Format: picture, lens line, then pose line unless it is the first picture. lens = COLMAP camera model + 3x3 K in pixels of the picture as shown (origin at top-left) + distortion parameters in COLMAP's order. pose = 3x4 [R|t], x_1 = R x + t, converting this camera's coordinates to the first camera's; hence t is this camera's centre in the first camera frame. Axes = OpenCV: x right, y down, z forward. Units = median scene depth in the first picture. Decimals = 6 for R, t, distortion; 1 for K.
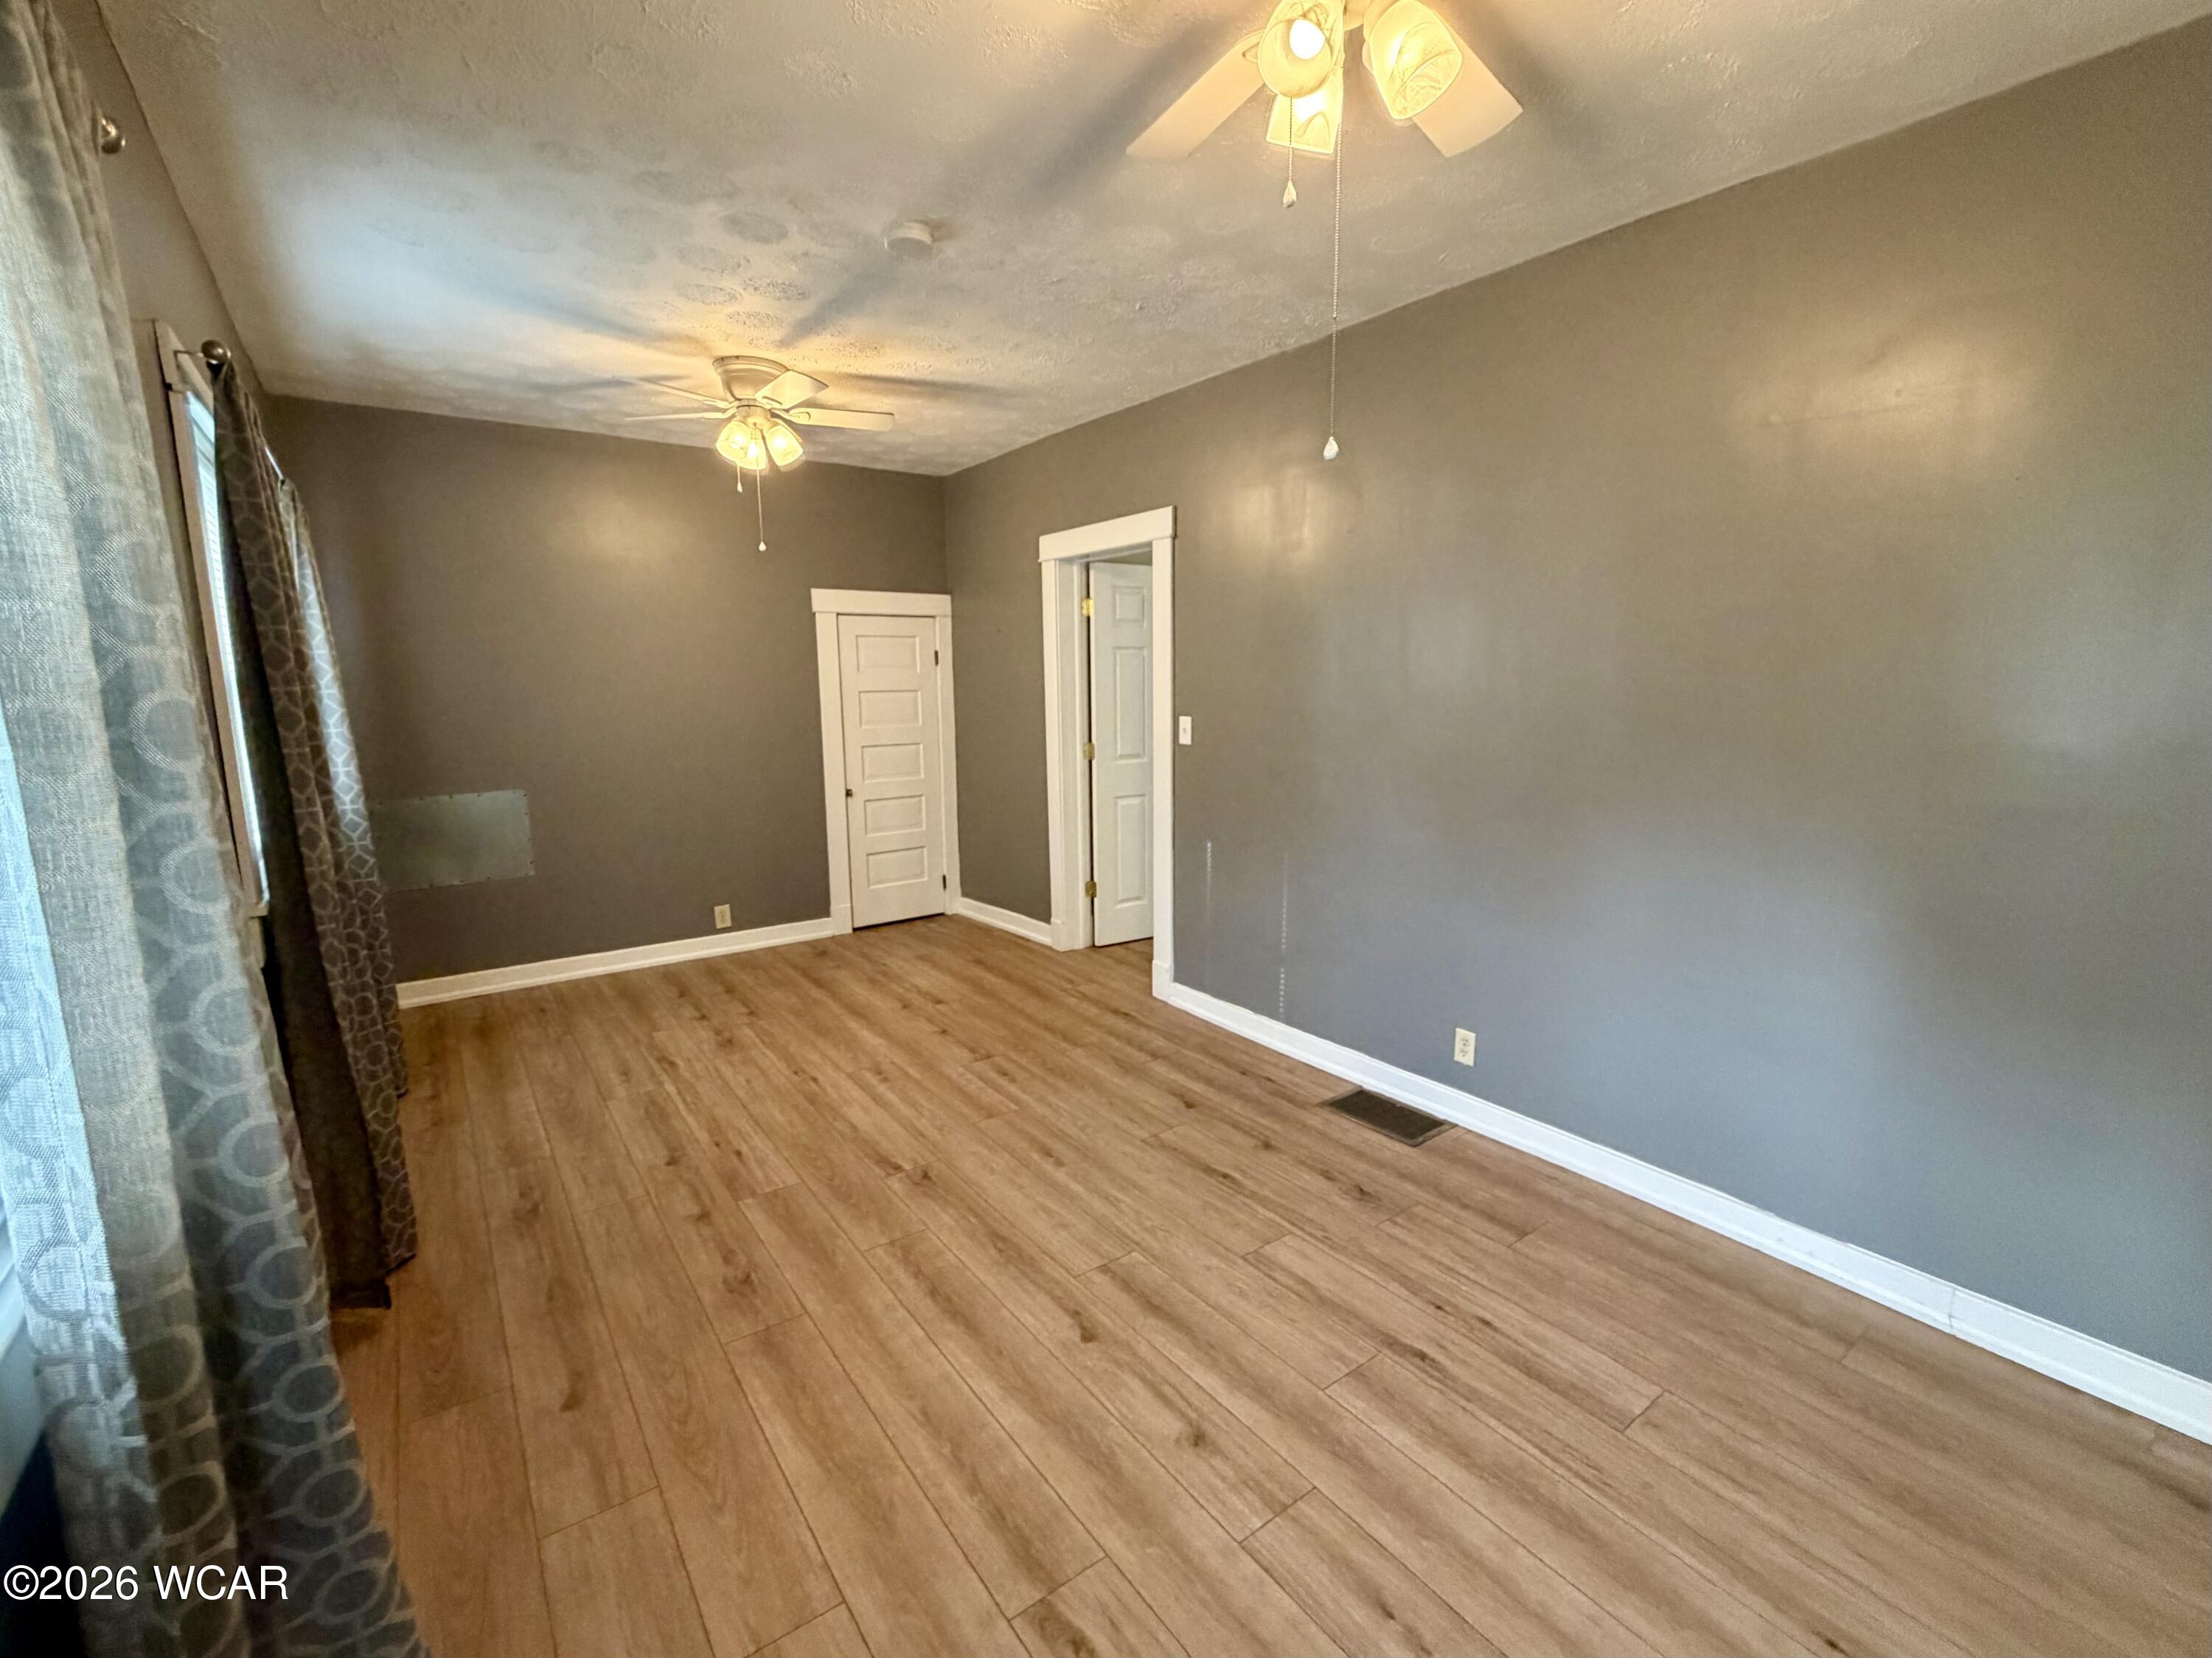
lens RADIAL K [[945.4, 0, 1114.9], [0, 945.4, 838.4], [0, 0, 1]] dist [-0.001934, -0.000761]
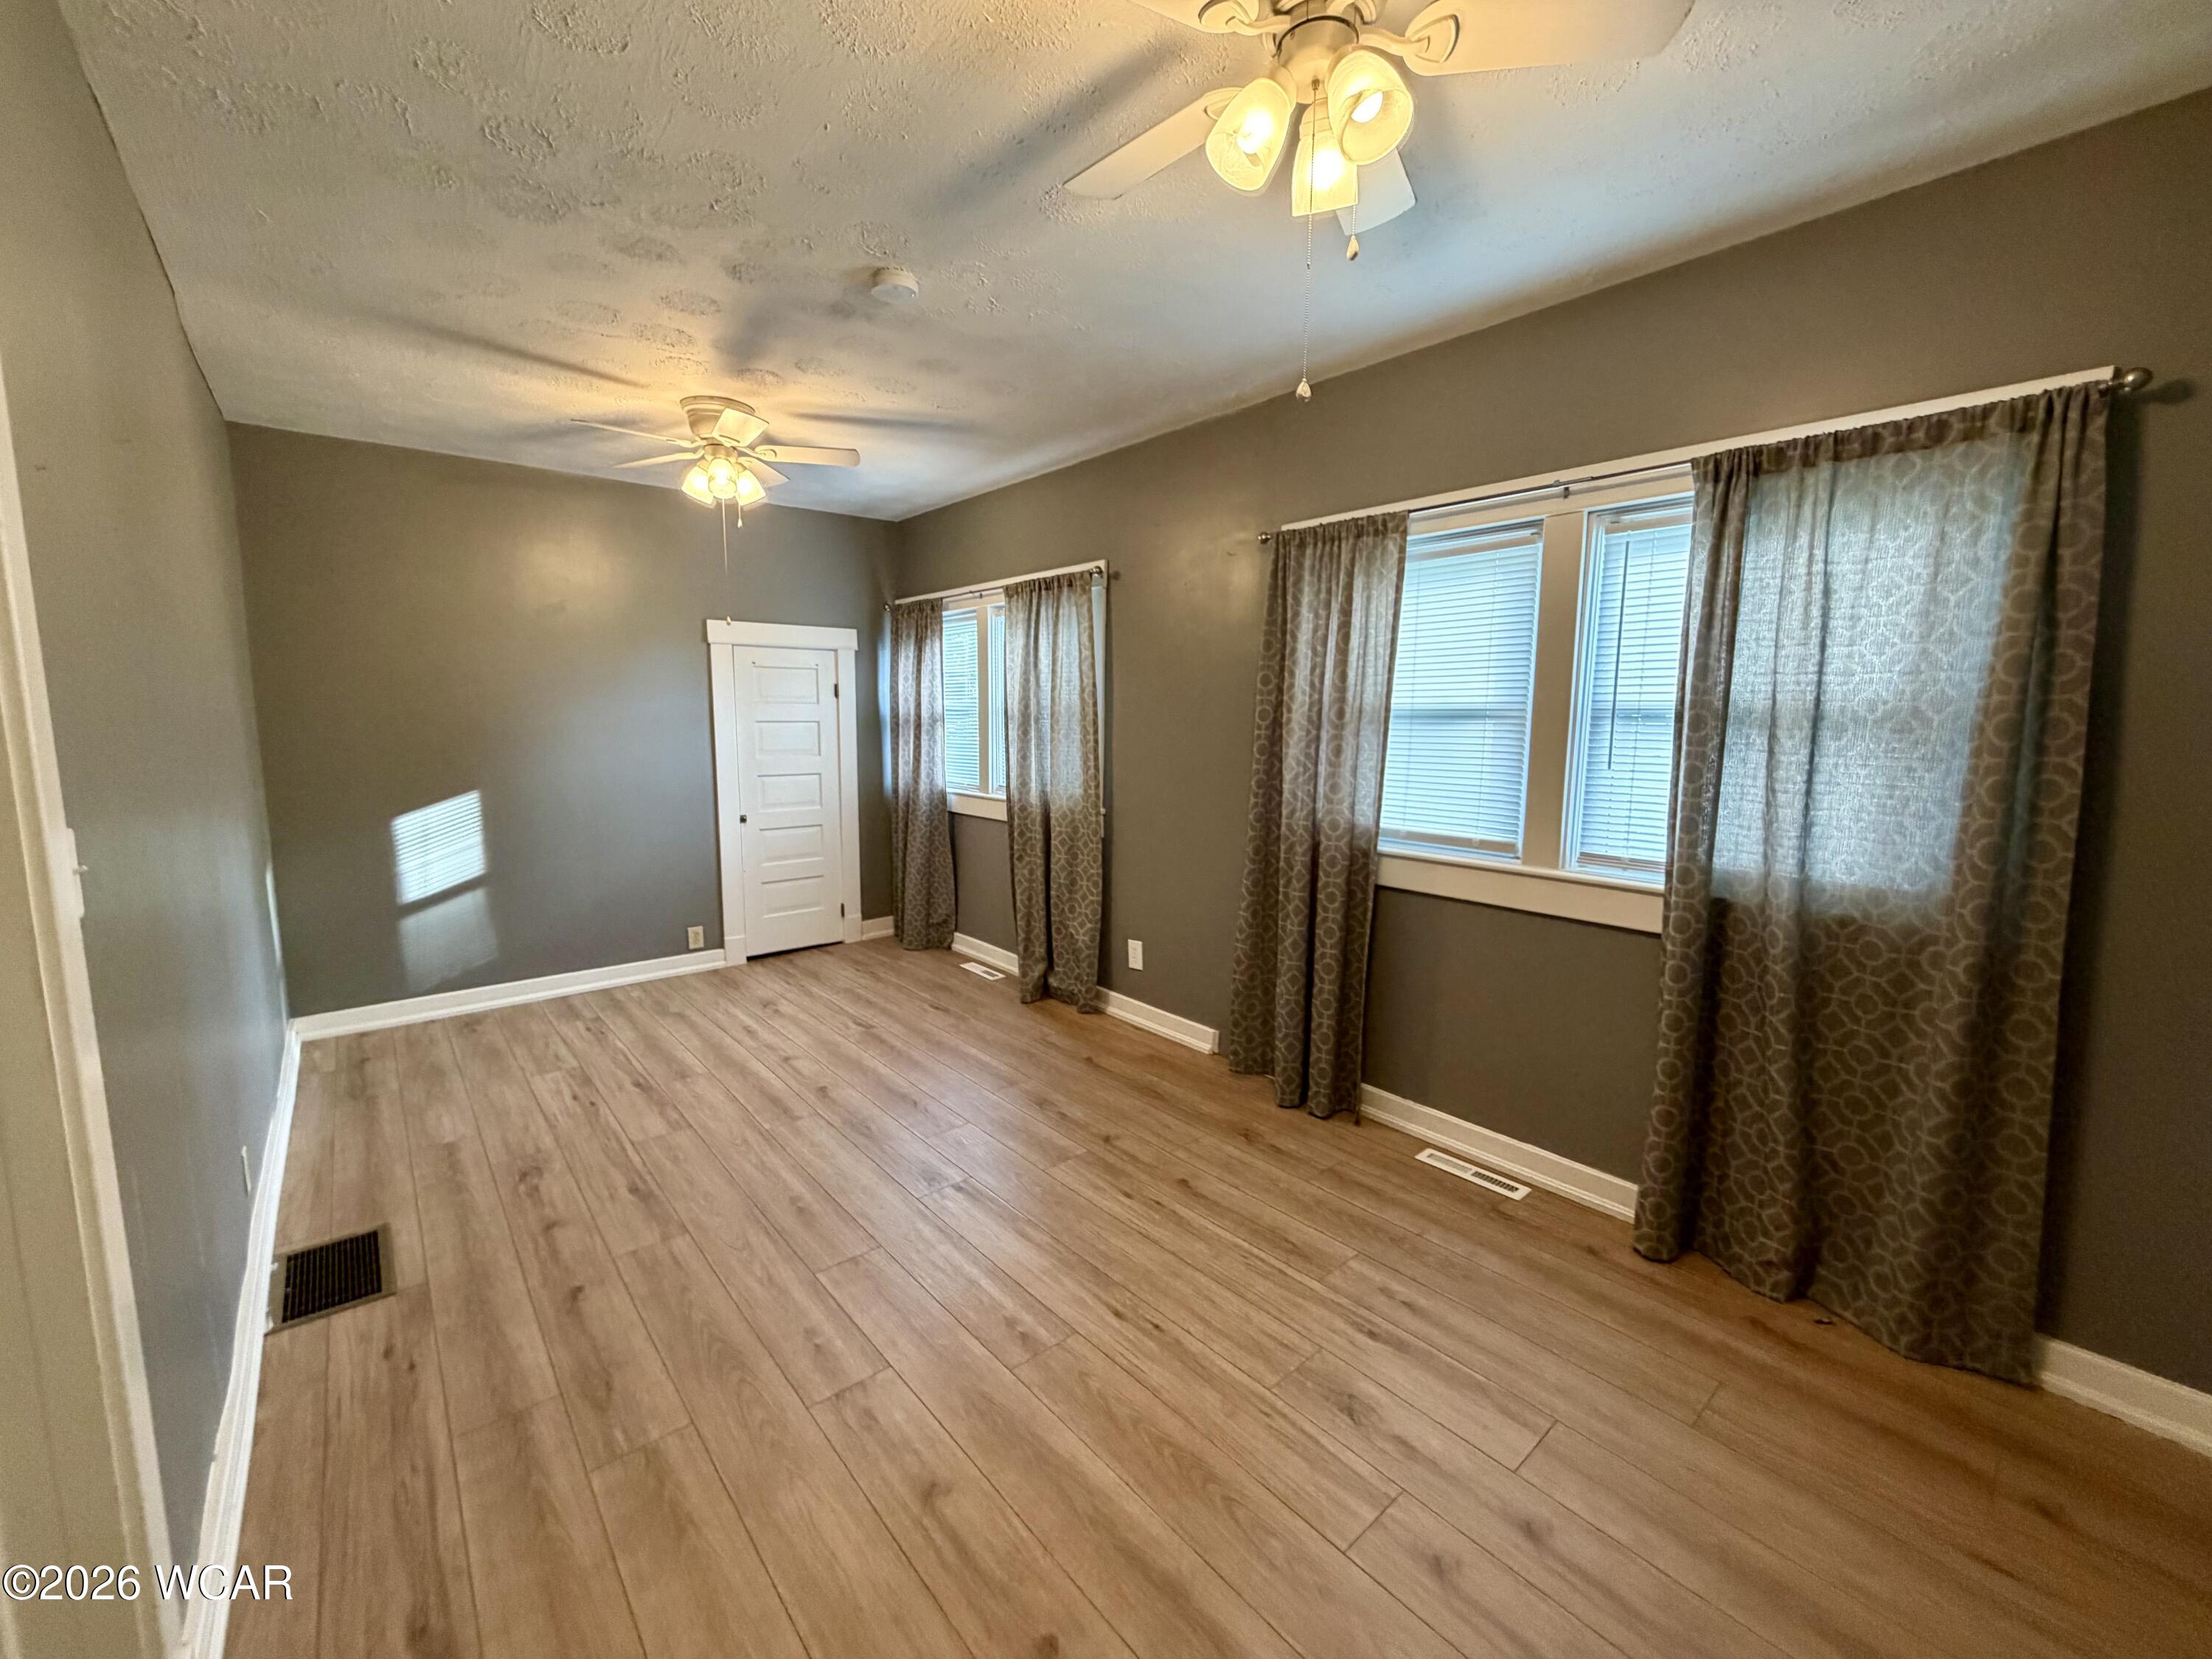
lens RADIAL K [[945.4, 0, 1114.9], [0, 945.4, 838.9], [0, 0, 1]] dist [-0.001934, -0.000761]
pose [[-0.998456, 0.010435, -0.054567, -0.353393], [-0.006181, 0.955238, 0.295774, -0.315756], [0.055210, 0.295654, -0.953698, 1.903733]]
